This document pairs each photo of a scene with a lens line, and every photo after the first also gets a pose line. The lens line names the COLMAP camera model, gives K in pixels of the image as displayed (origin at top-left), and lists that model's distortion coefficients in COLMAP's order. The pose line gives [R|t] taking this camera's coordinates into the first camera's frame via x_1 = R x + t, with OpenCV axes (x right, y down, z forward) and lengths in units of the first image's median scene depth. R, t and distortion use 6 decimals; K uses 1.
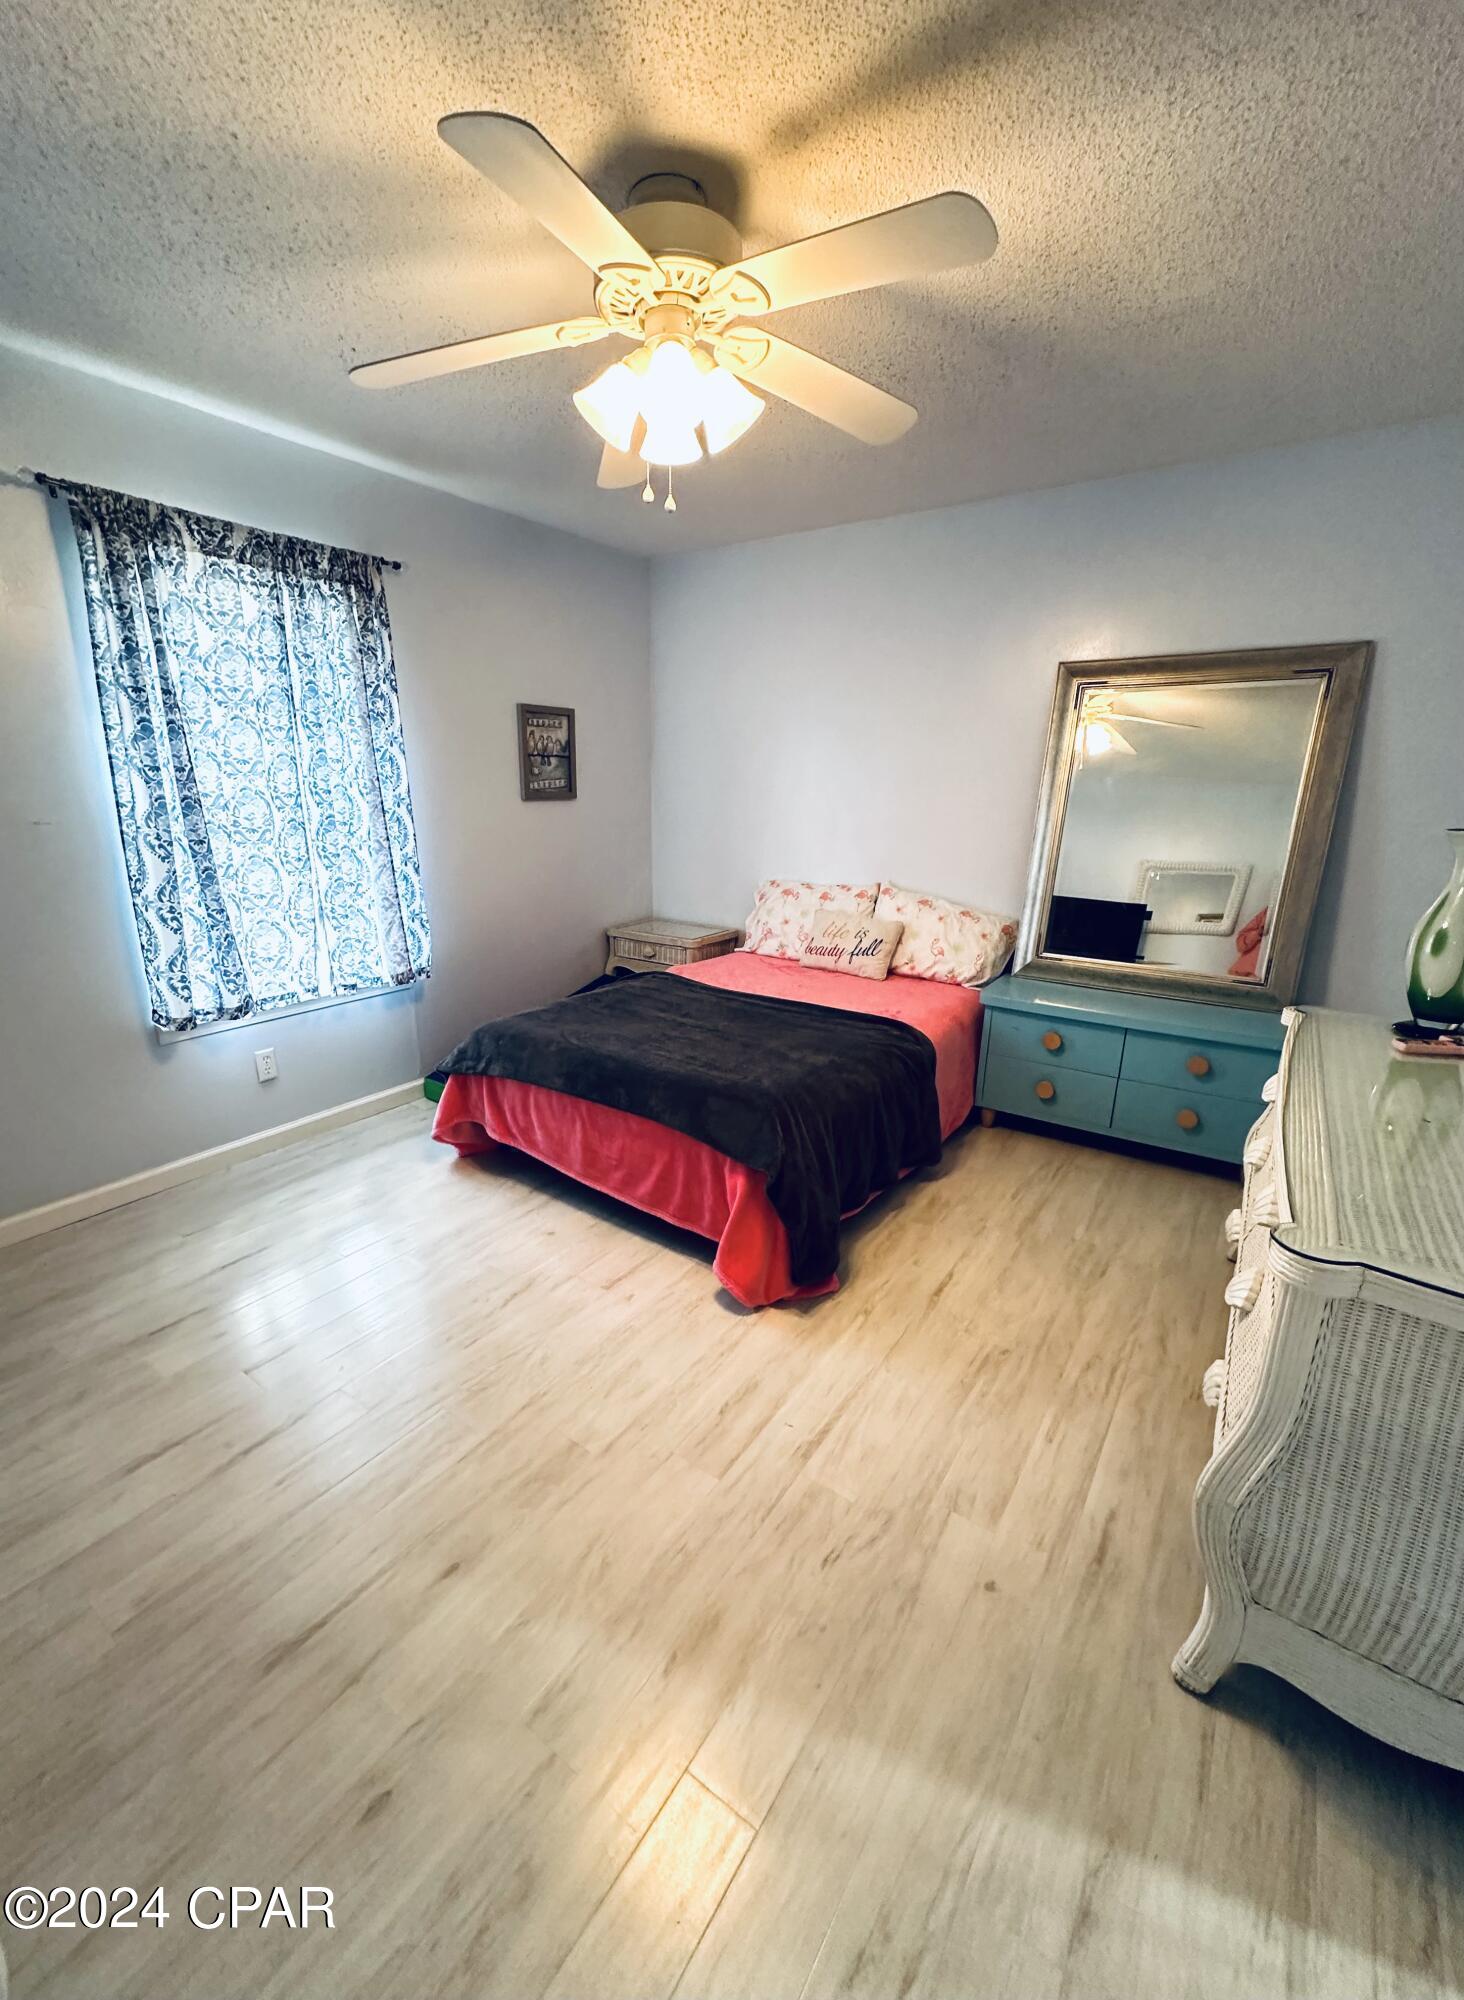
lens RADIAL K [[814.4, 0, 700.2], [0, 814.4, 1018.3], [0, 0, 1]] dist [-0.003667, 0.000143]
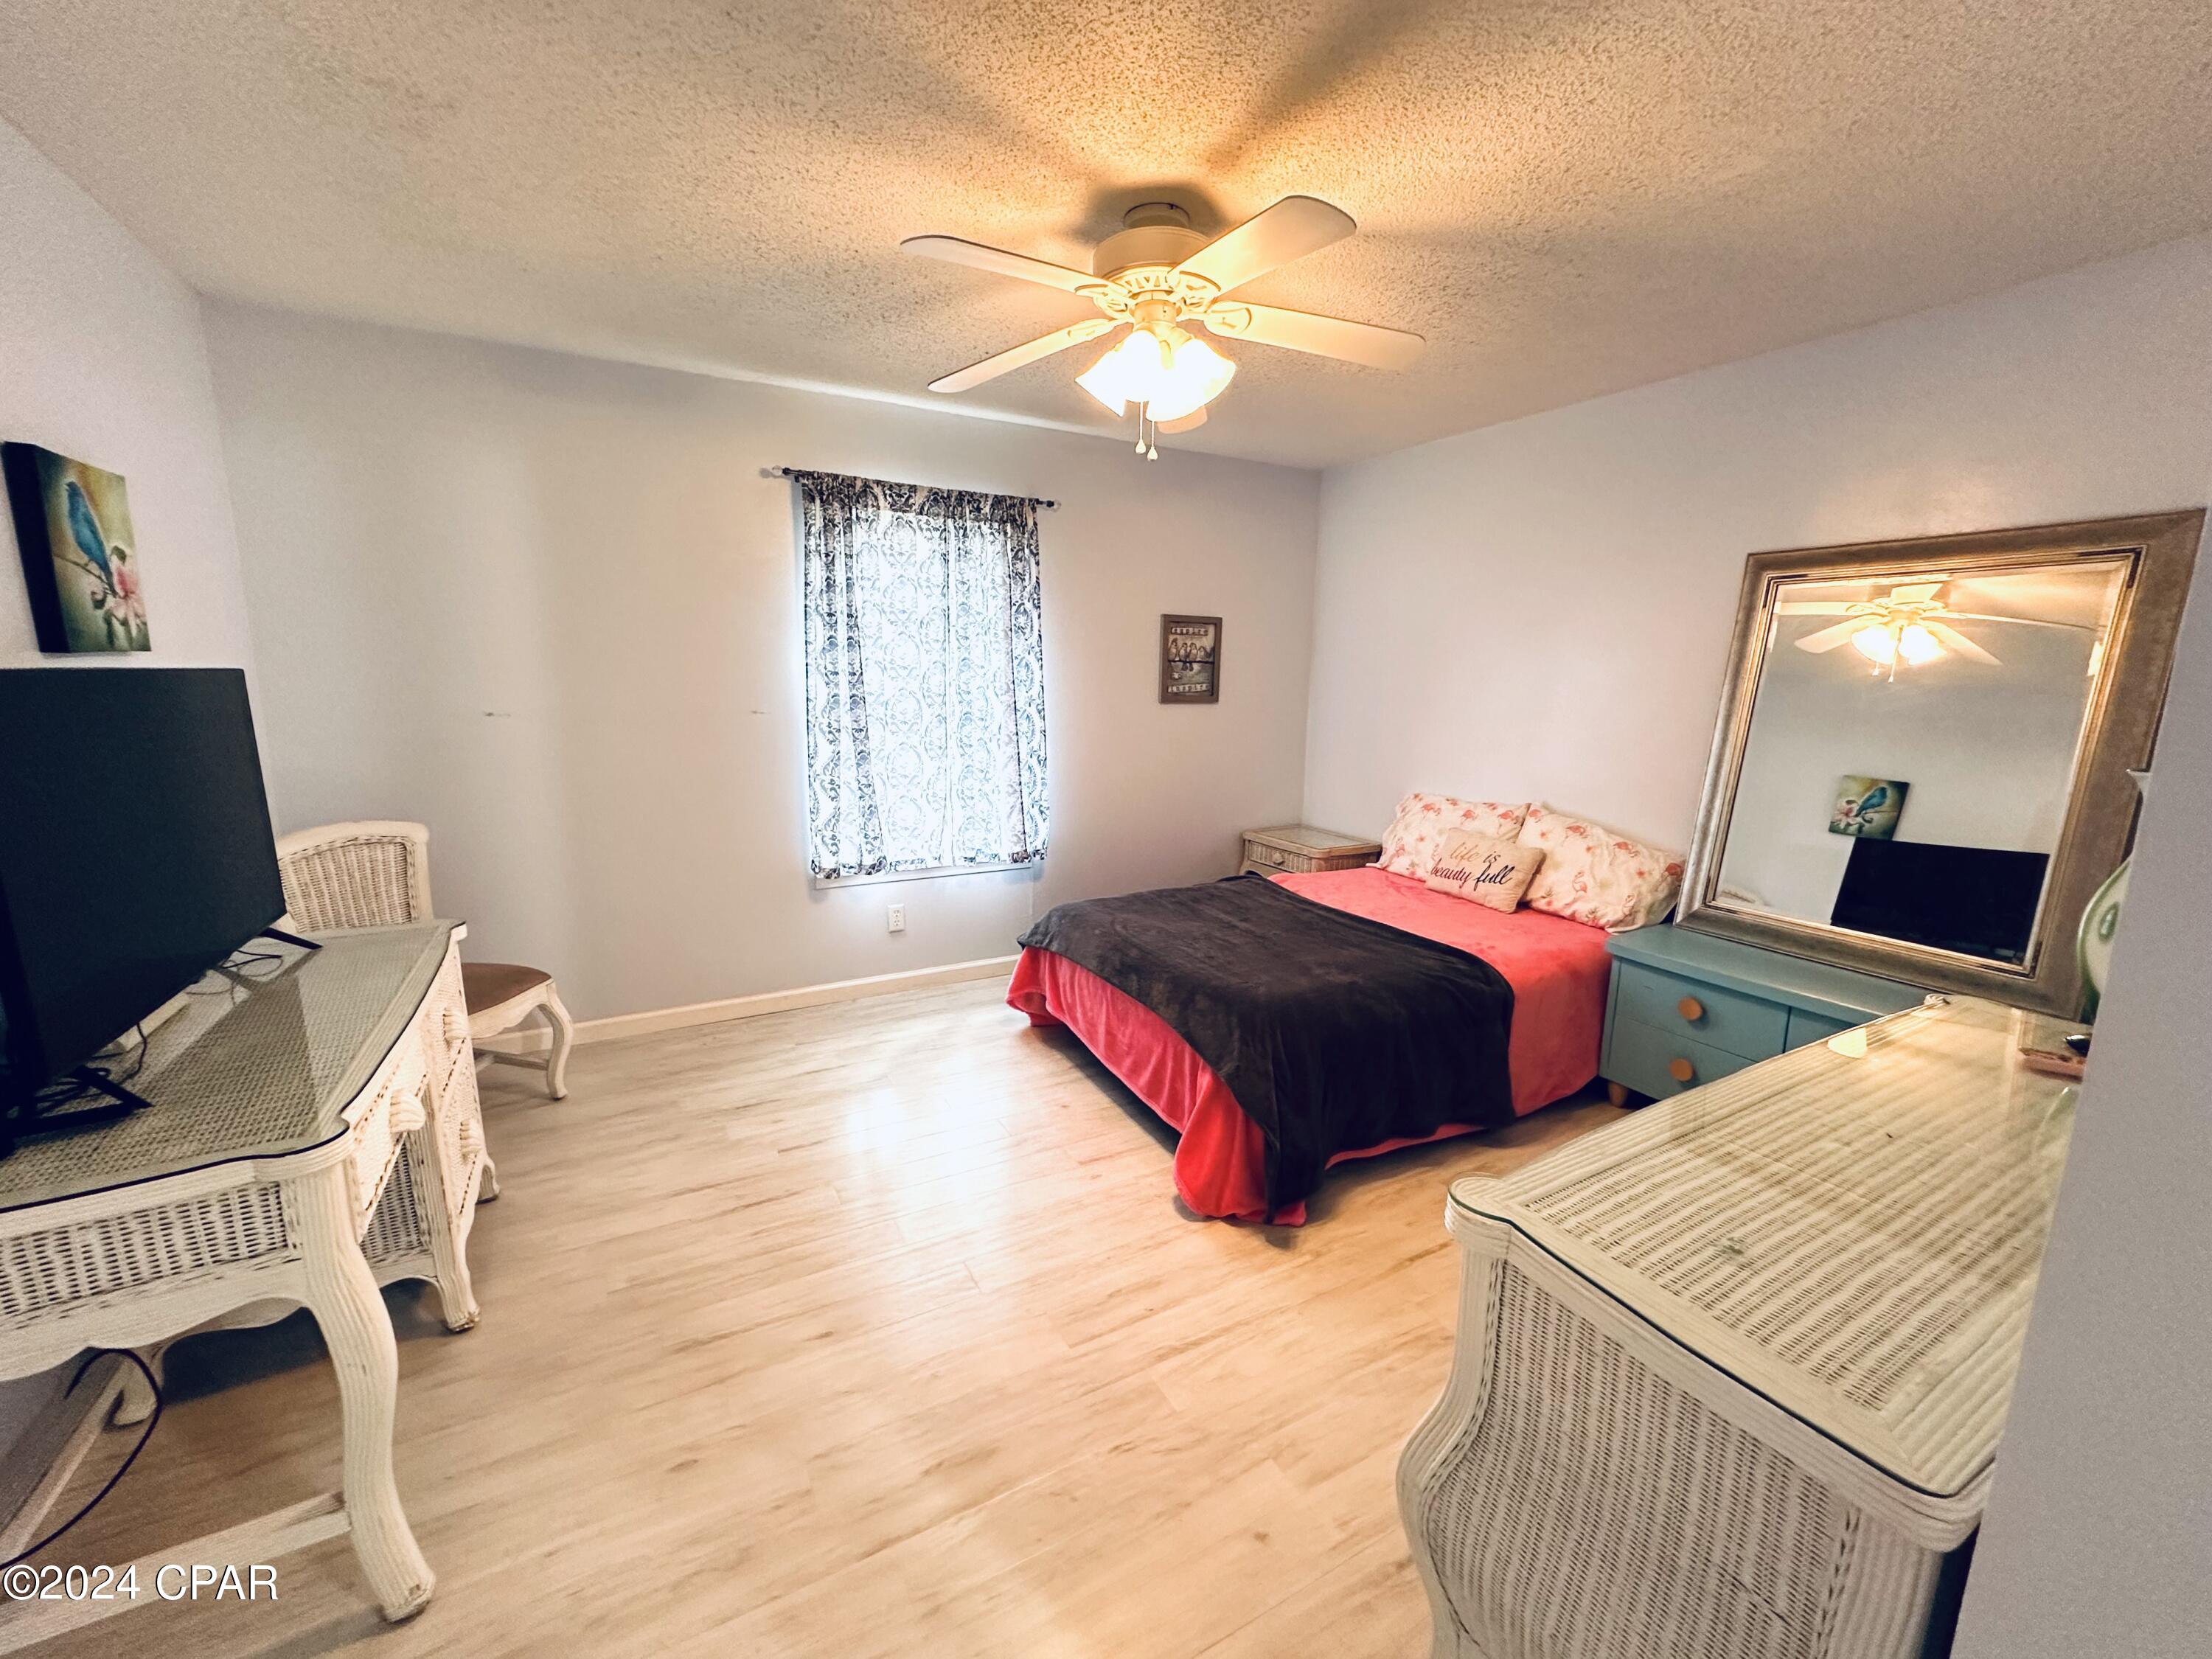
lens RADIAL K [[883.6, 0, 1106.0], [0, 883.6, 829.5], [0, 0, 1]] dist [-0.002632, -0.000172]
pose [[0.903721, 0.080732, -0.420441, 0.288280], [-0.129377, 0.987643, -0.088446, 0.005319], [0.408105, 0.134326, 0.902999, -0.049871]]
